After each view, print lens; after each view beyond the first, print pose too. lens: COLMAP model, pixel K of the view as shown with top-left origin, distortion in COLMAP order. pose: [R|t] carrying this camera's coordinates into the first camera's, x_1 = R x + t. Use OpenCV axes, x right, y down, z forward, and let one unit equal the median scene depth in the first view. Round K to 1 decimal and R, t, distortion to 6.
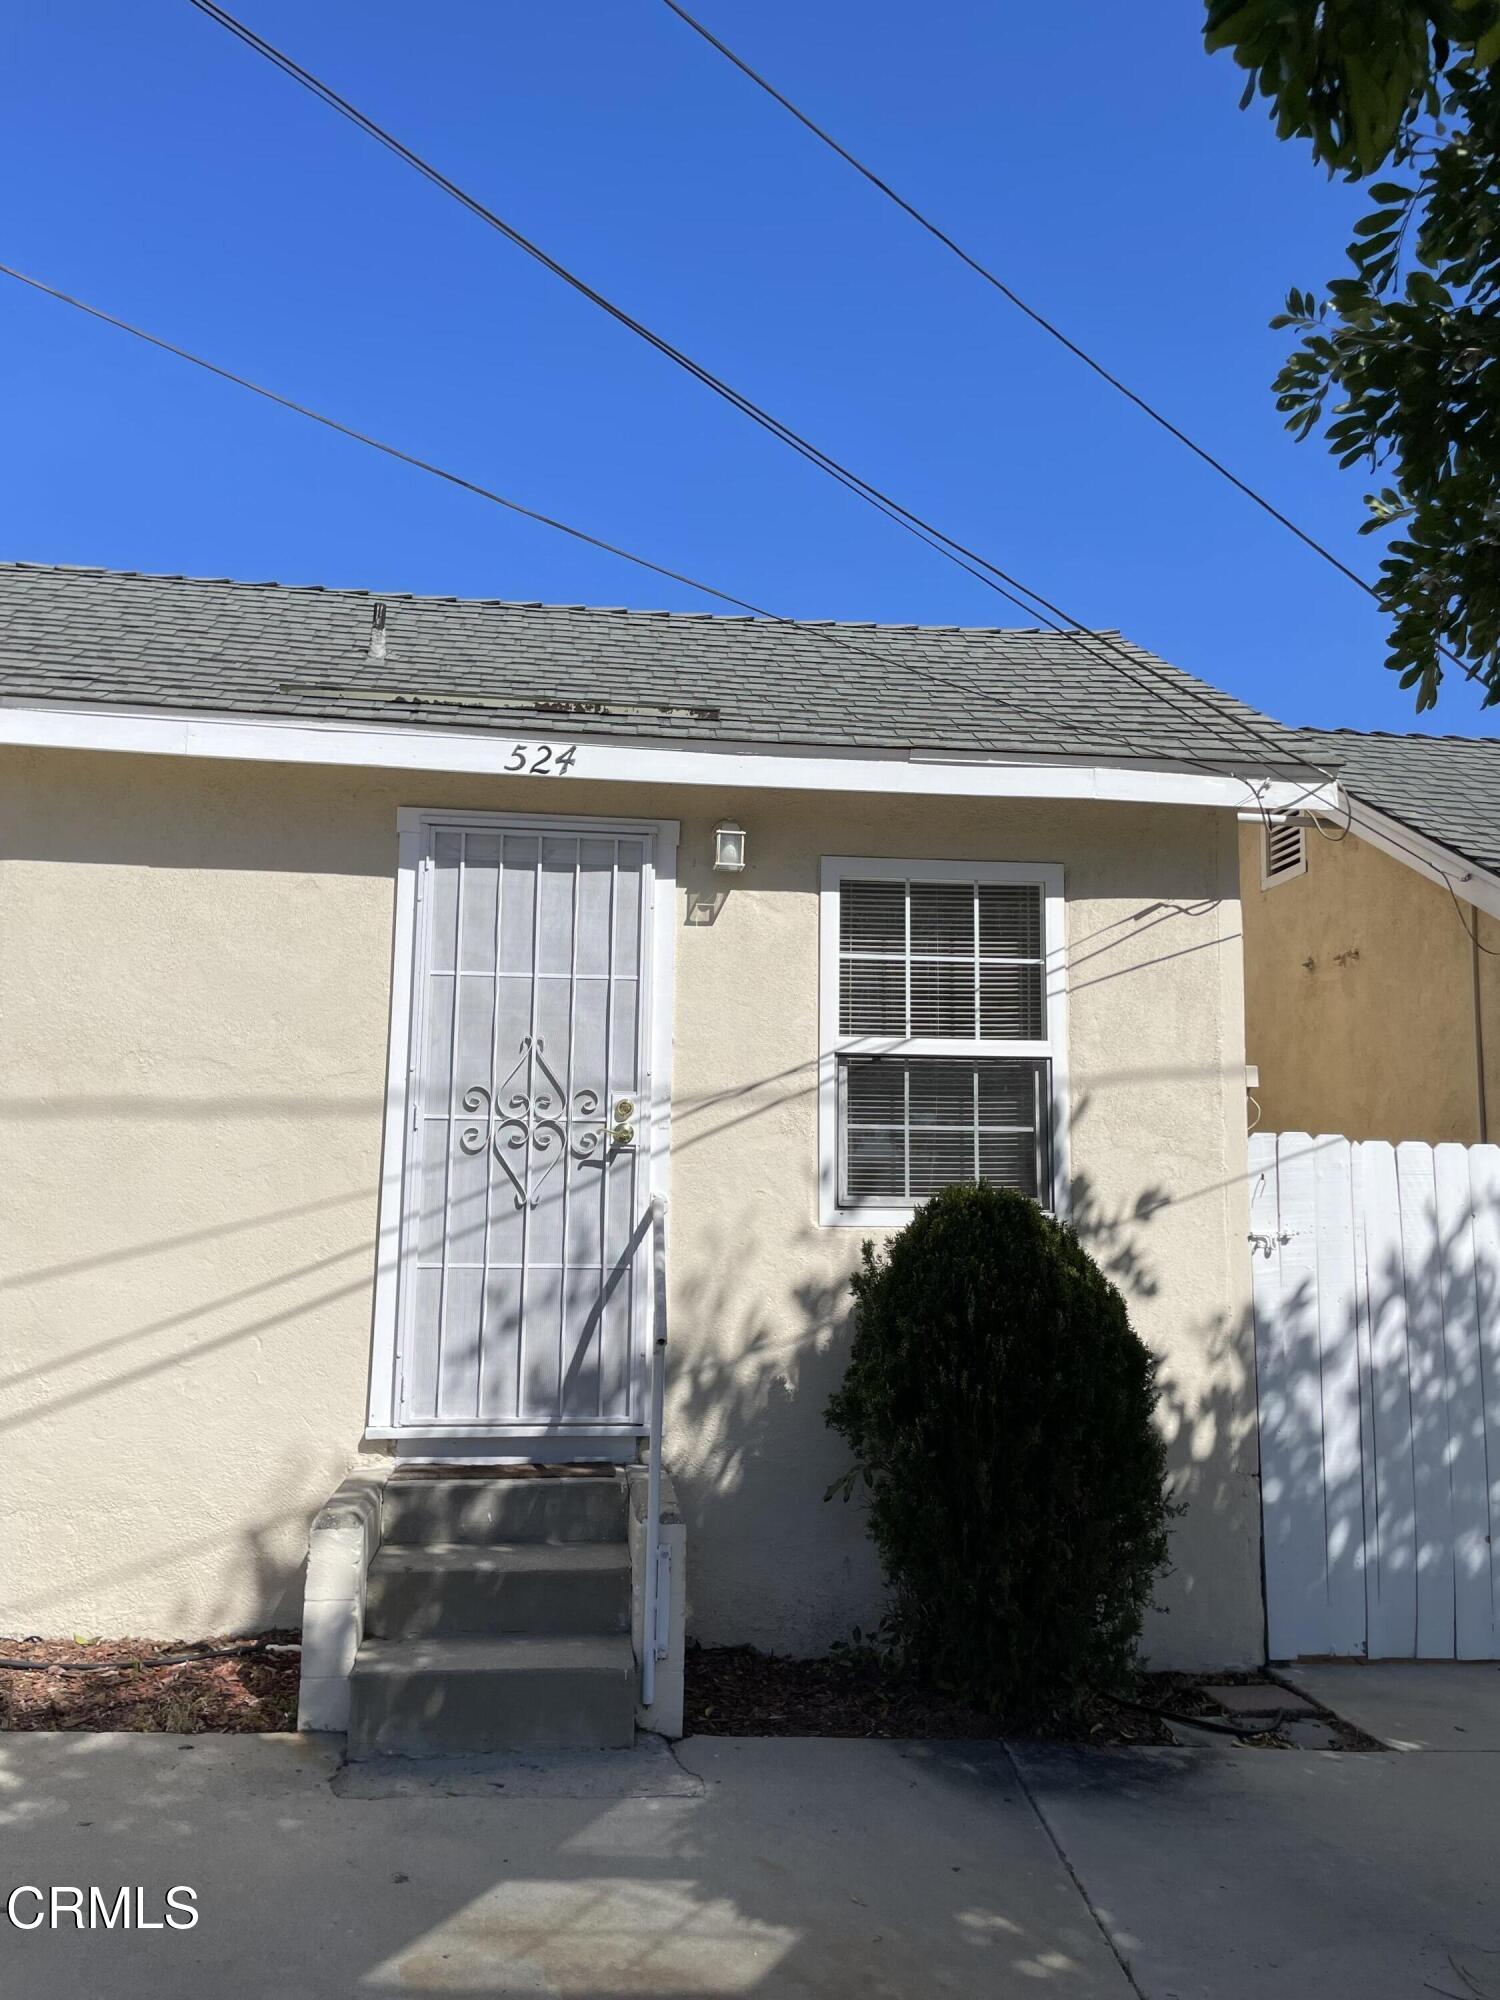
lens RADIAL K [[1516.7, 0, 747.2], [0, 1516.7, 995.1], [0, 0, 1]] dist [0.128138, -0.207723]
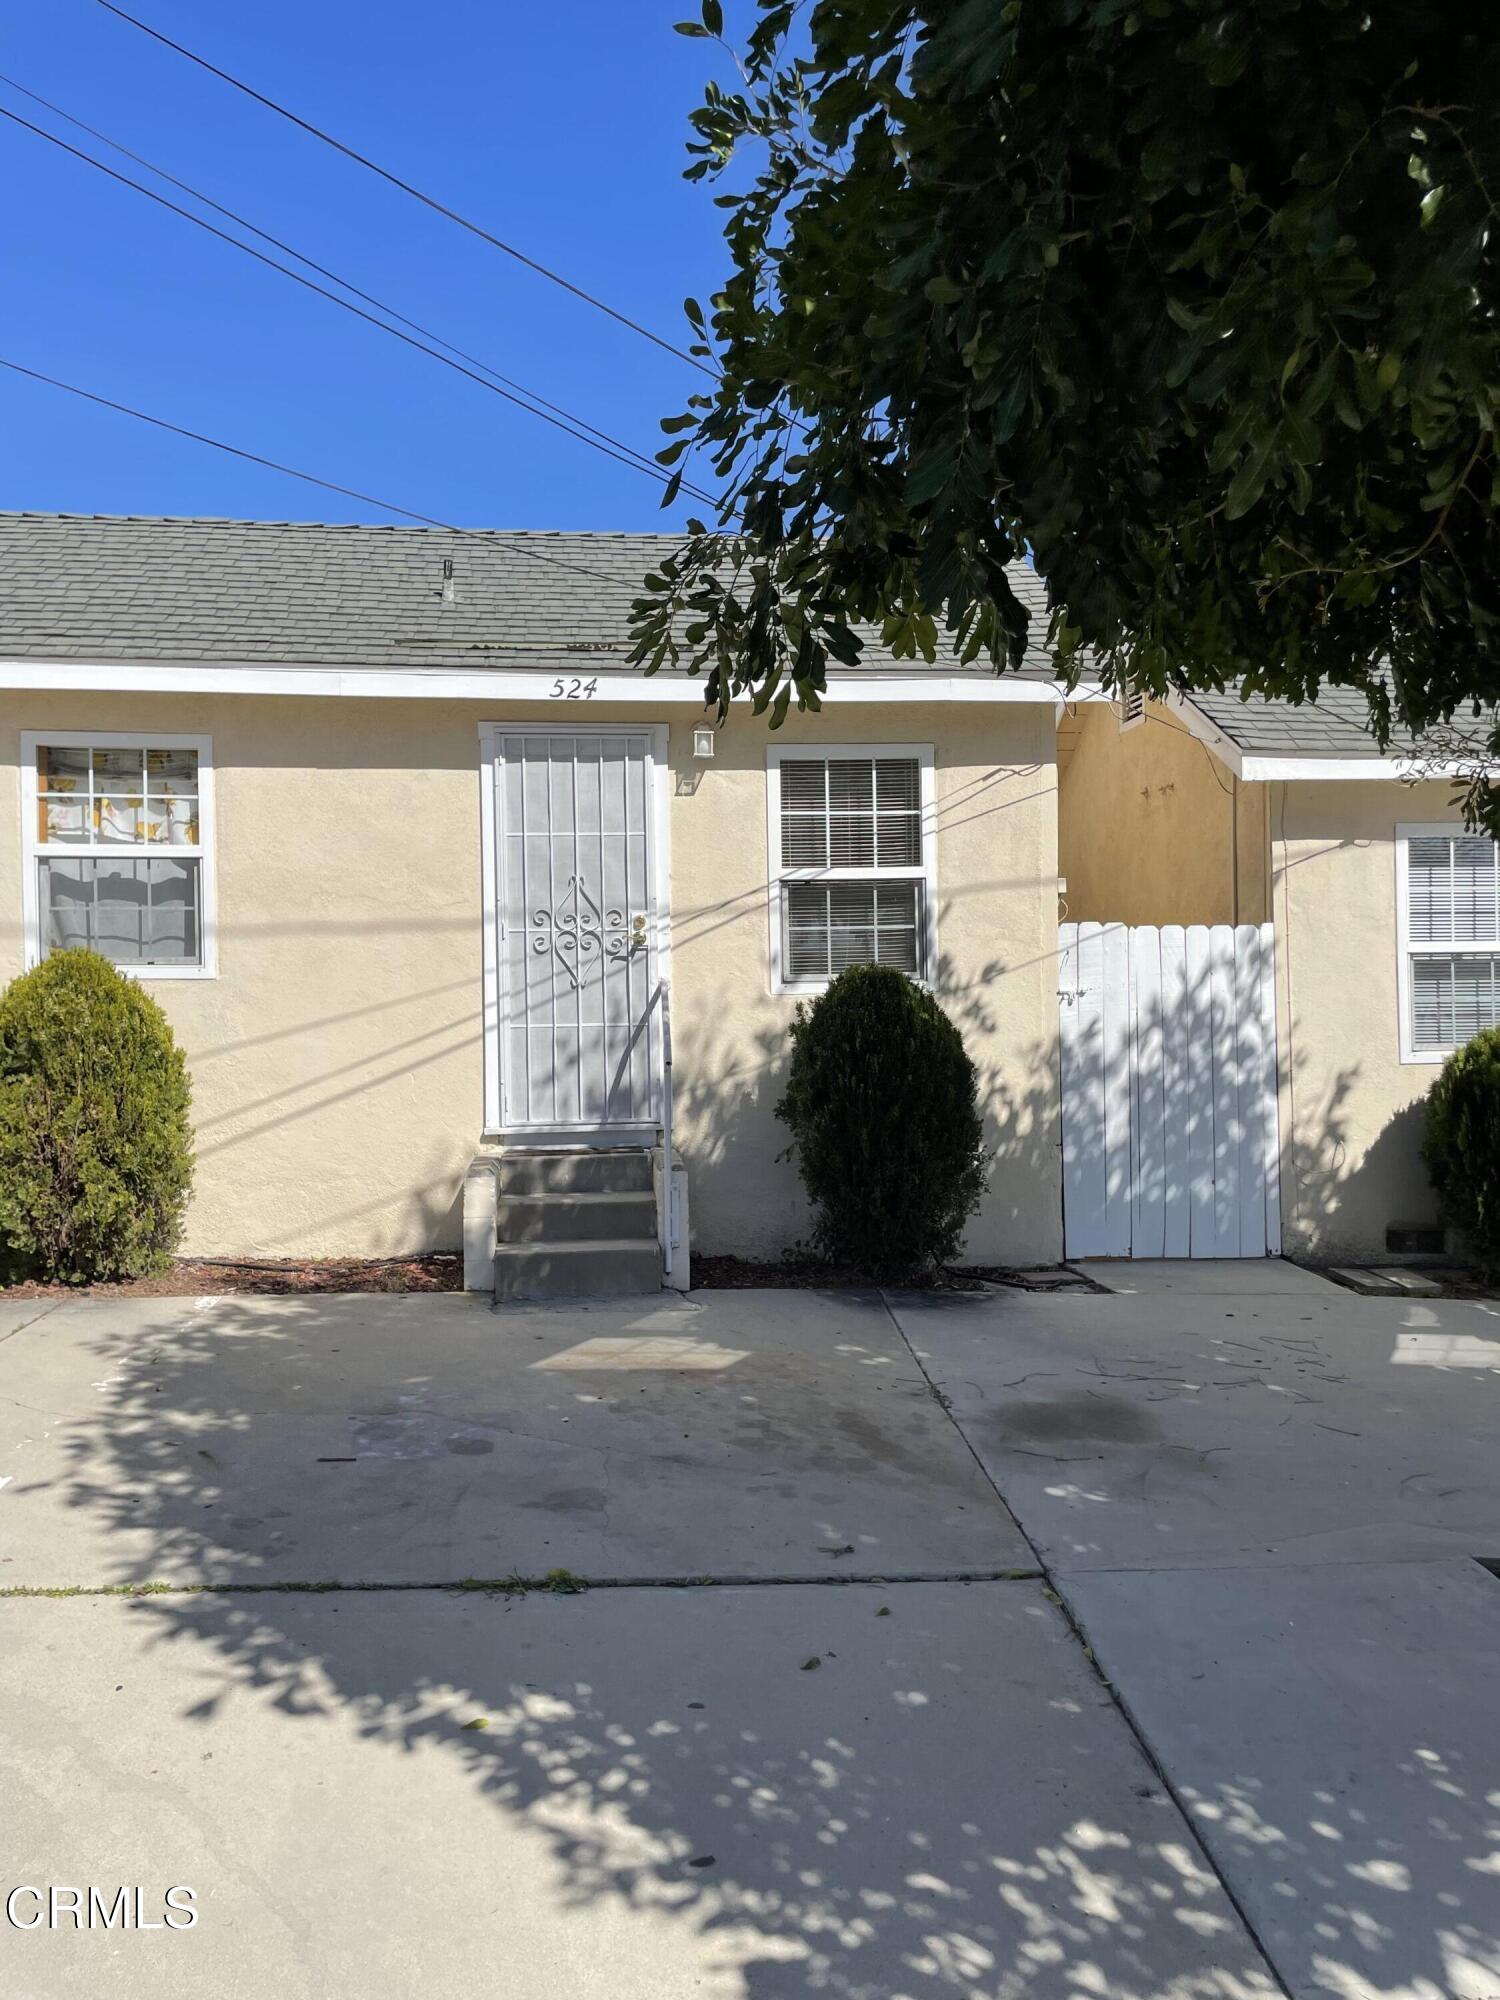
lens RADIAL K [[1516.7, 0, 747.2], [0, 1516.7, 995.1], [0, 0, 1]] dist [0.128138, -0.207723]
pose [[0.999528, -0.029397, -0.008928, 0.037874], [0.030352, 0.989869, 0.138703, -0.059556], [0.004760, -0.138908, 0.990294, -0.510143]]
